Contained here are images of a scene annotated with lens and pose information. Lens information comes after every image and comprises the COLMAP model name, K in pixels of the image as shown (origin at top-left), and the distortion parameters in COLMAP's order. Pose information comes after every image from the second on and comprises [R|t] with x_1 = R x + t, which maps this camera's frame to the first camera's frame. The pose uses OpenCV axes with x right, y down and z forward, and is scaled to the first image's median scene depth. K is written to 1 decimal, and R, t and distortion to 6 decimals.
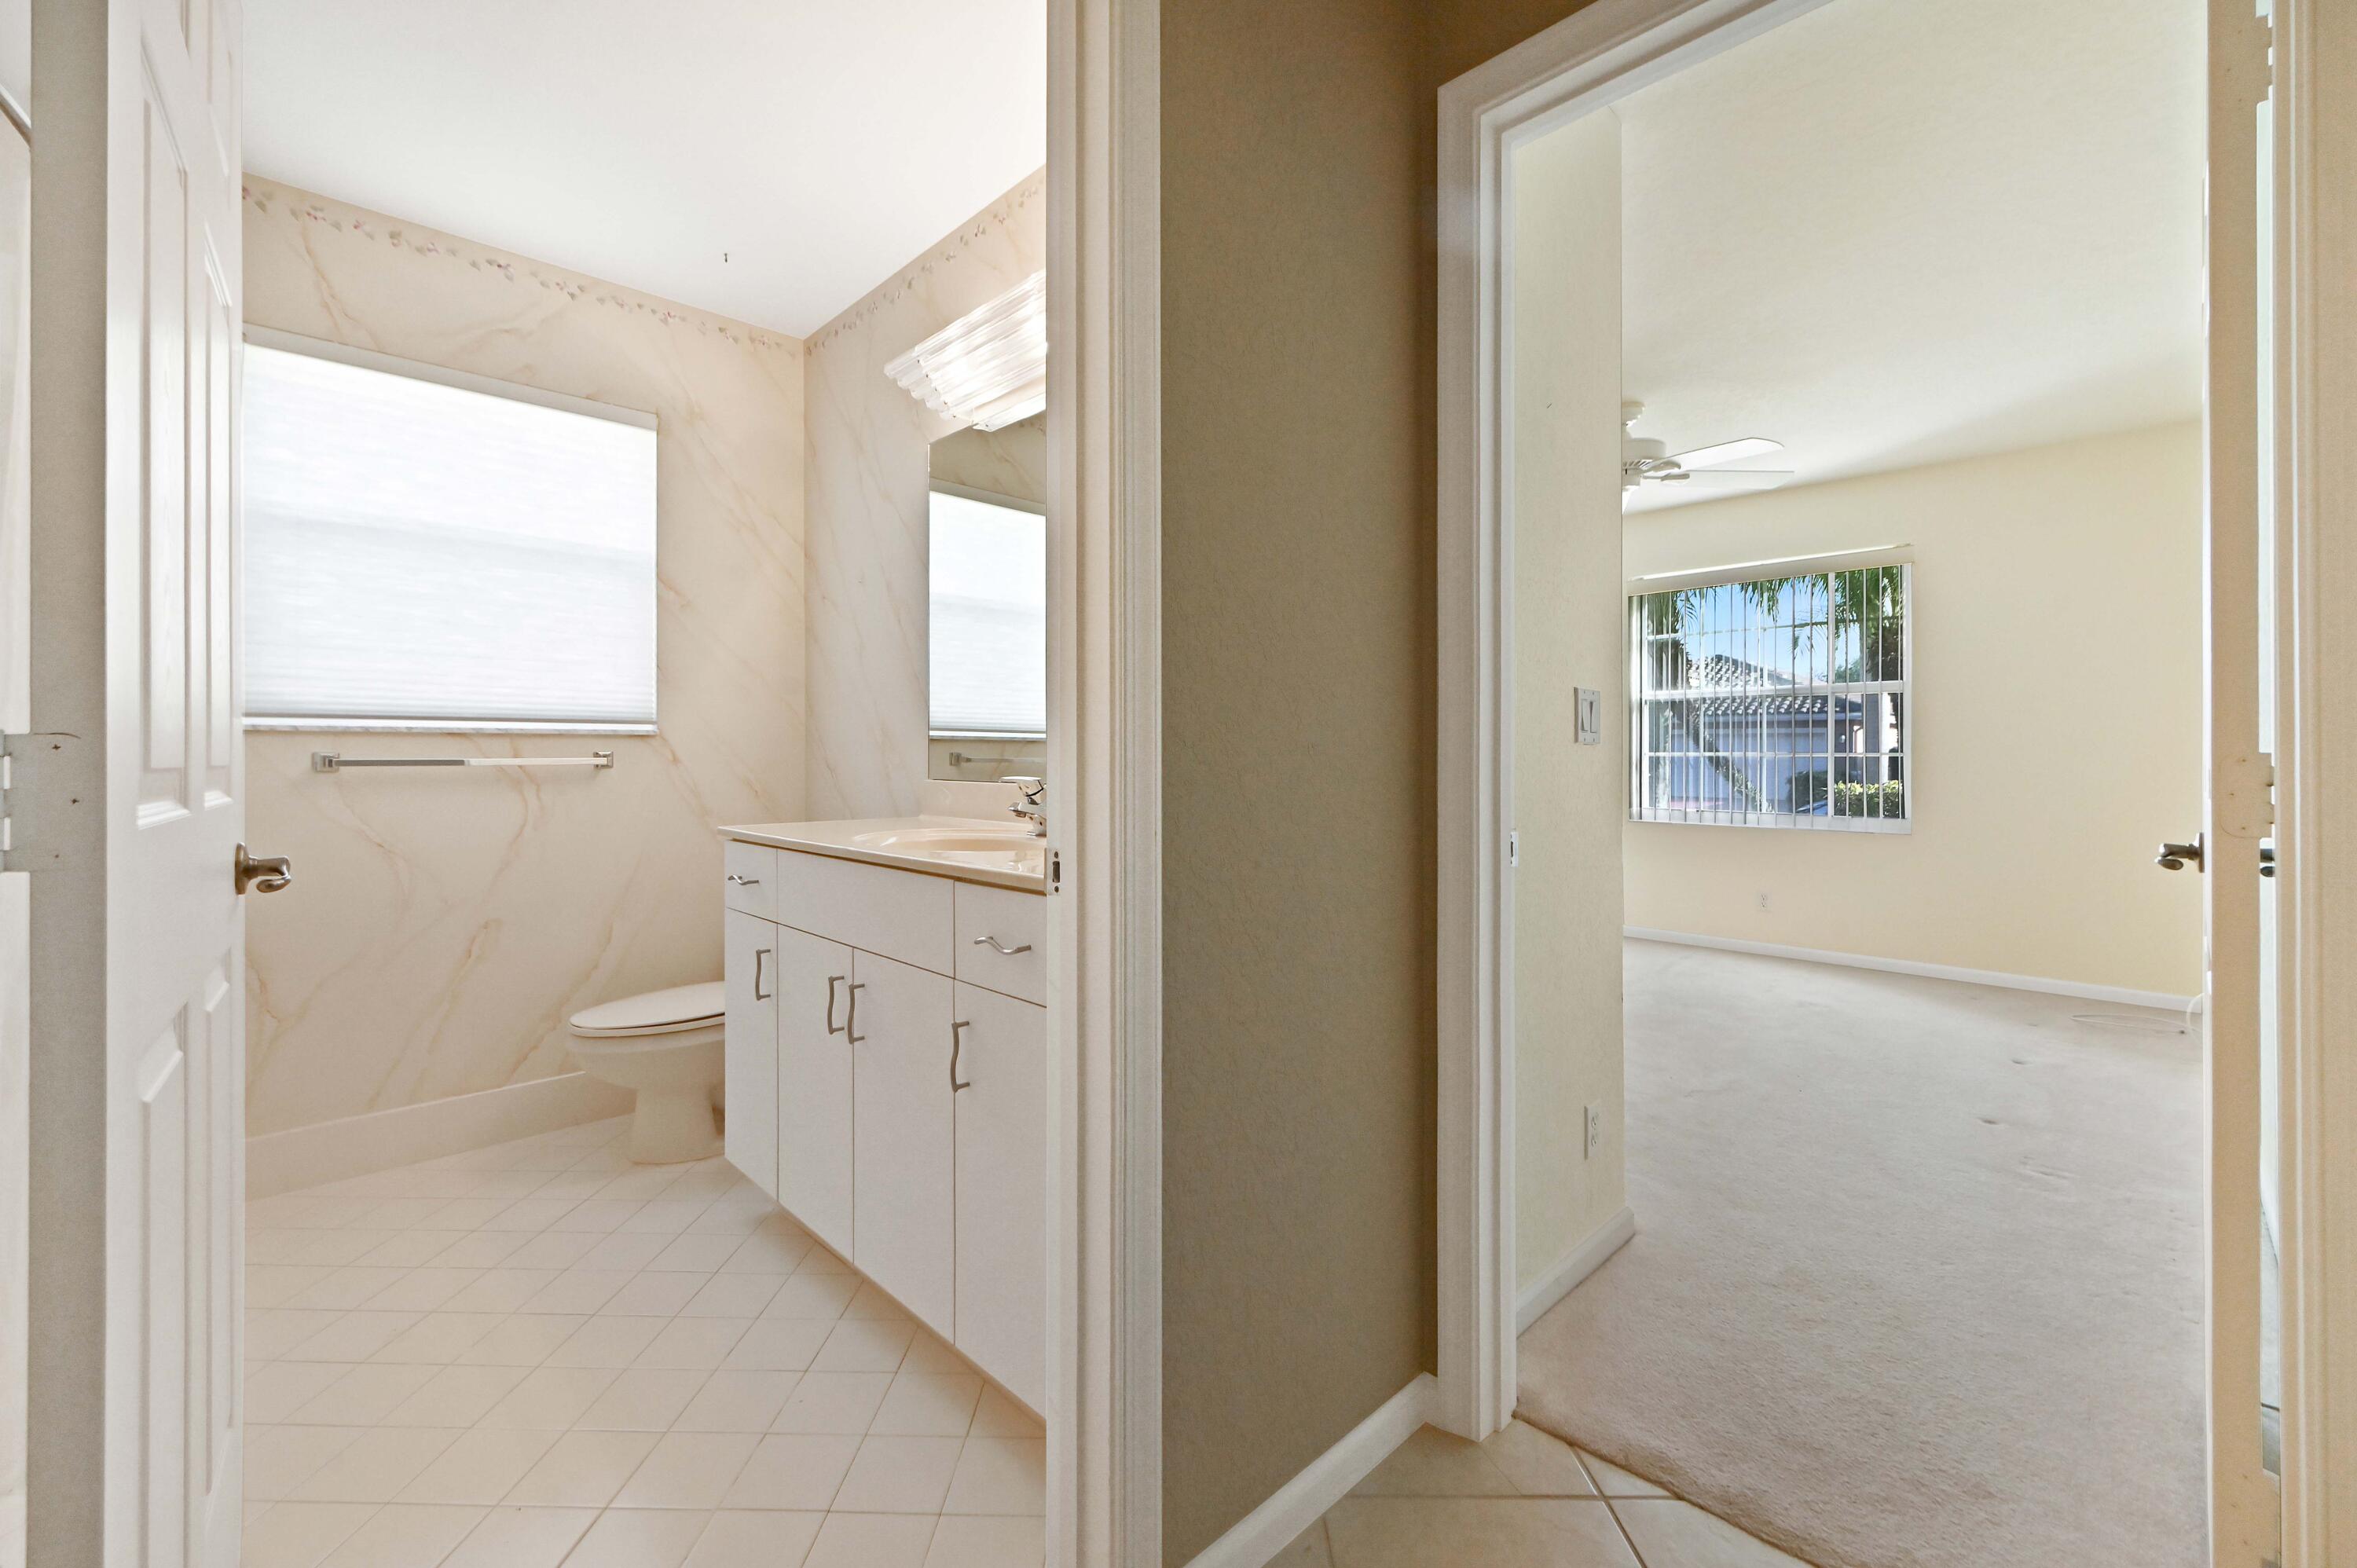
lens RADIAL K [[955.6, 0, 1173.9], [0, 955.6, 764.8], [0, 0, 1]] dist [0.002148, 0.000154]
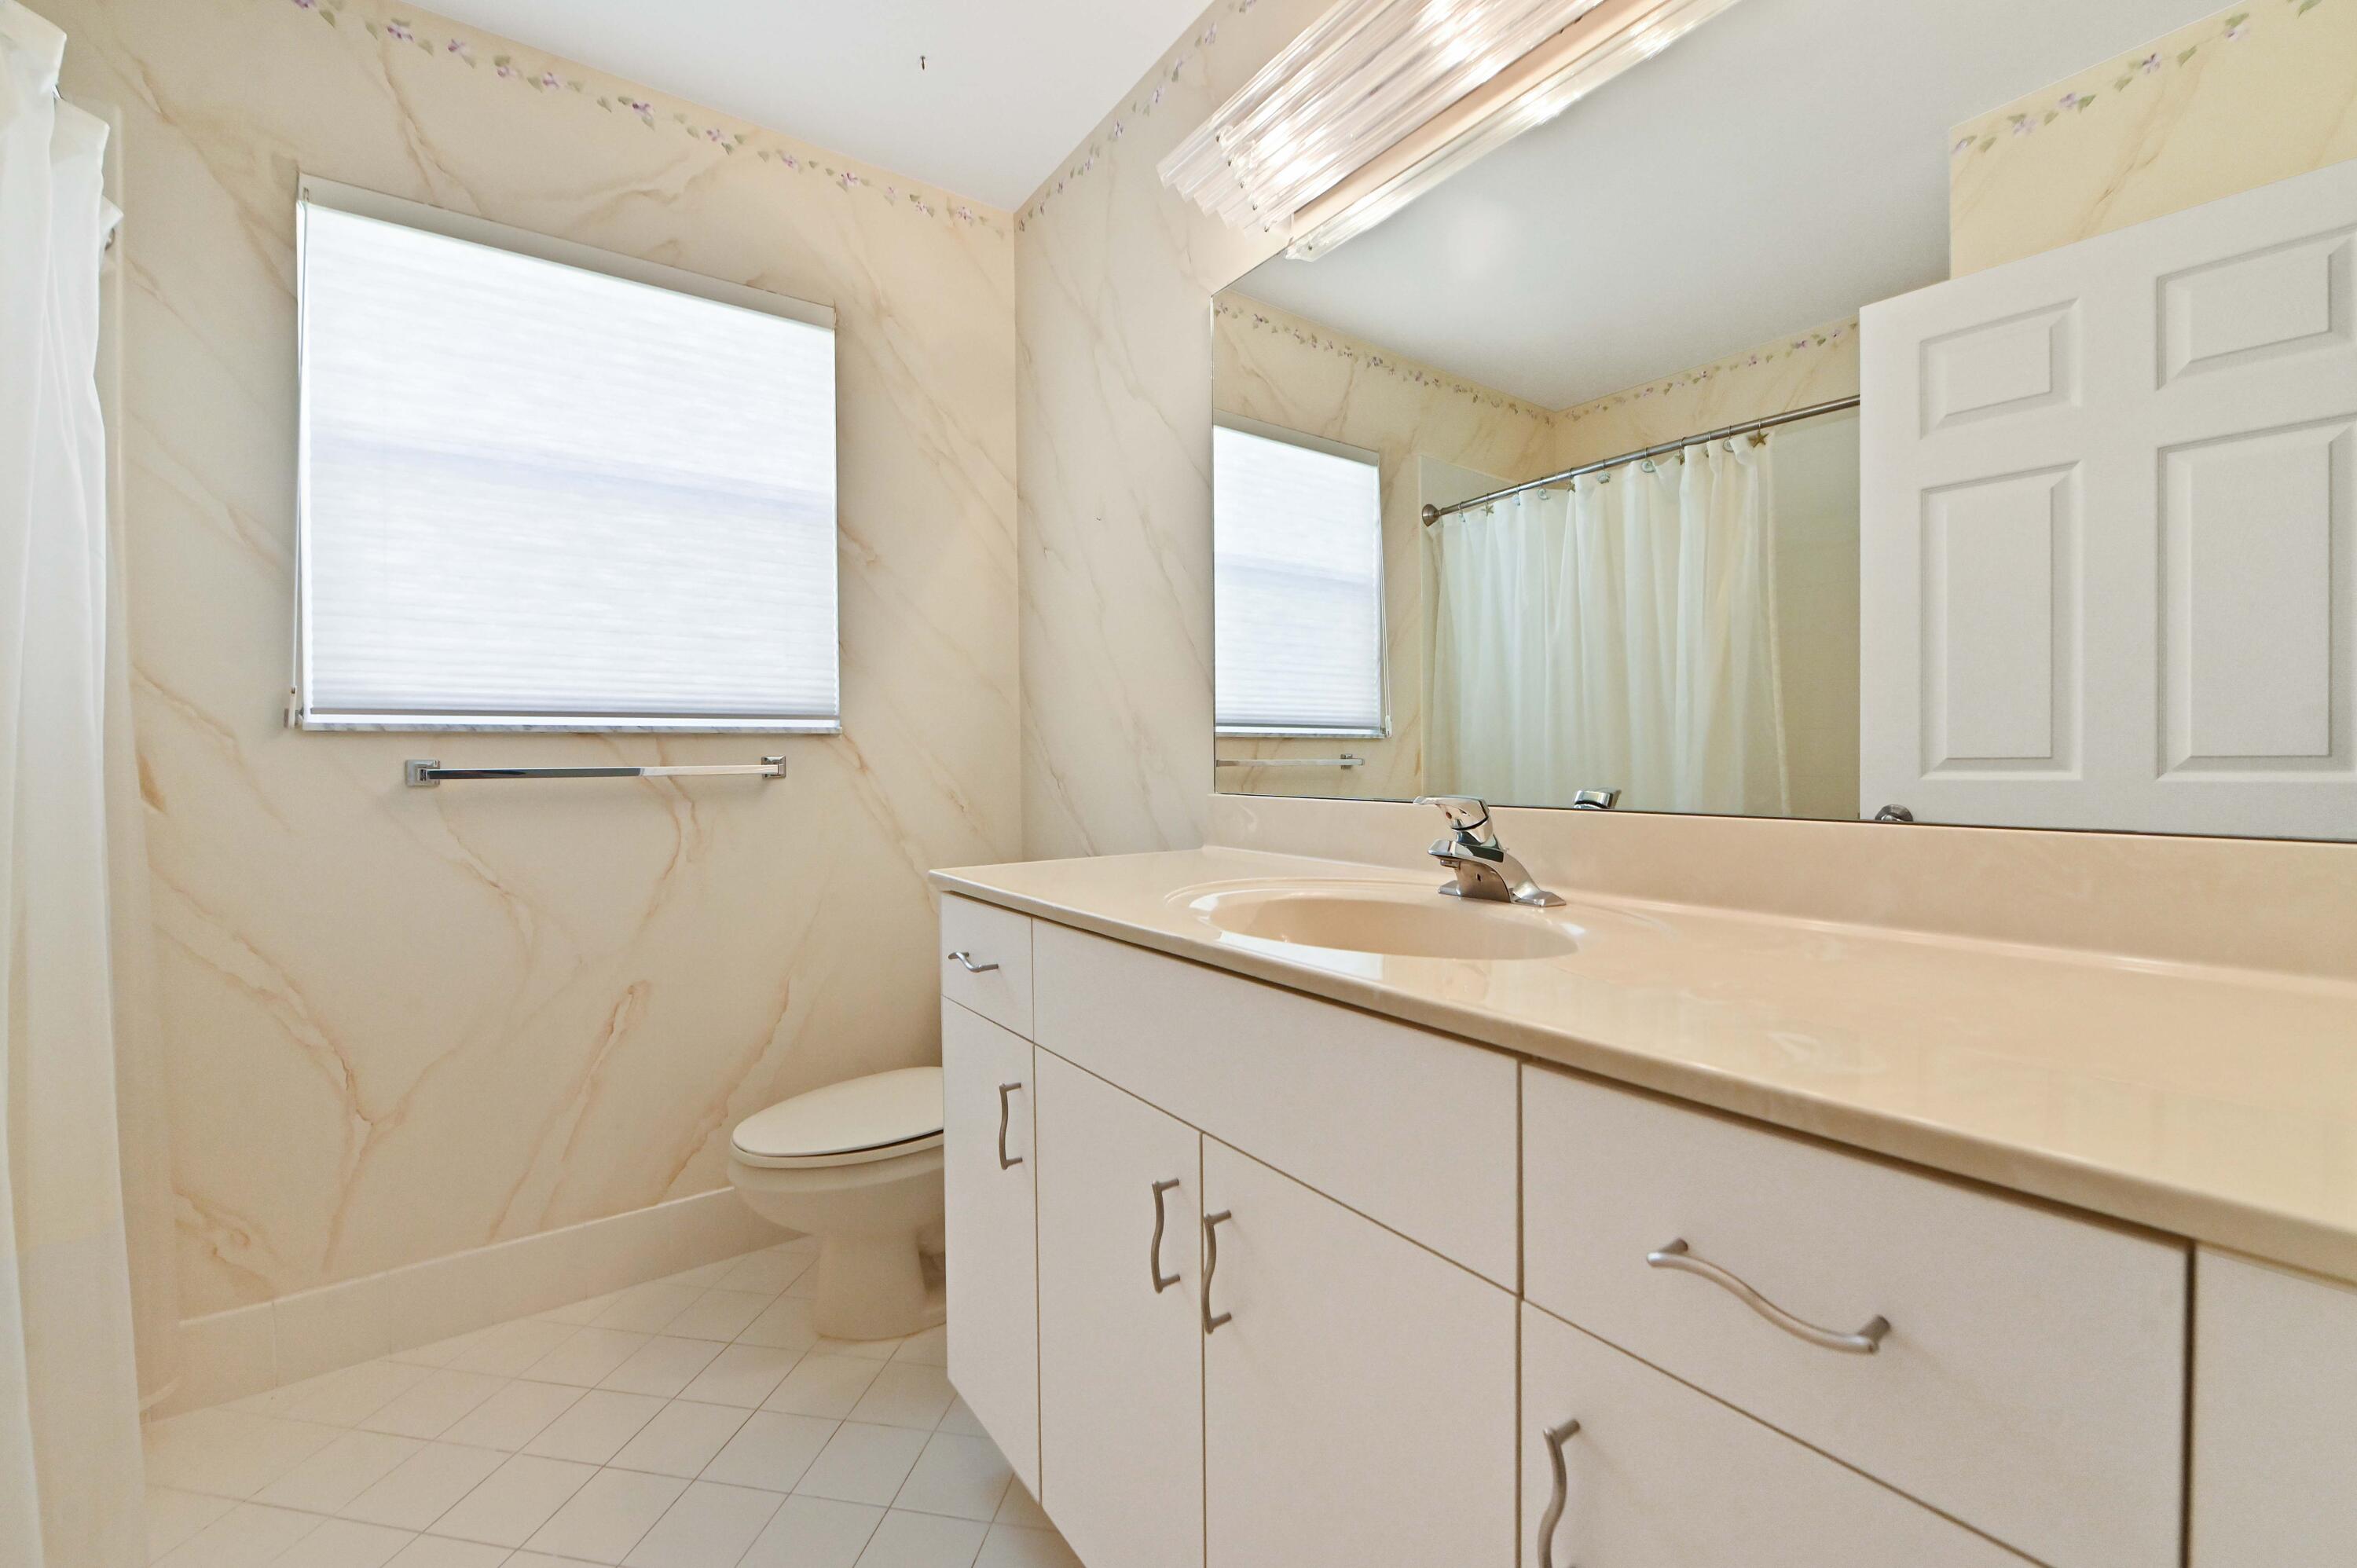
lens RADIAL K [[955.6, 0, 1179.7], [0, 955.6, 785.8], [0, 0, 1]] dist [0.002148, 0.000154]
pose [[0.987906, -0.003630, -0.155013, -0.176032], [0.006868, 0.999769, 0.020362, -0.004087], [0.154903, -0.021180, 0.987703, 0.325496]]
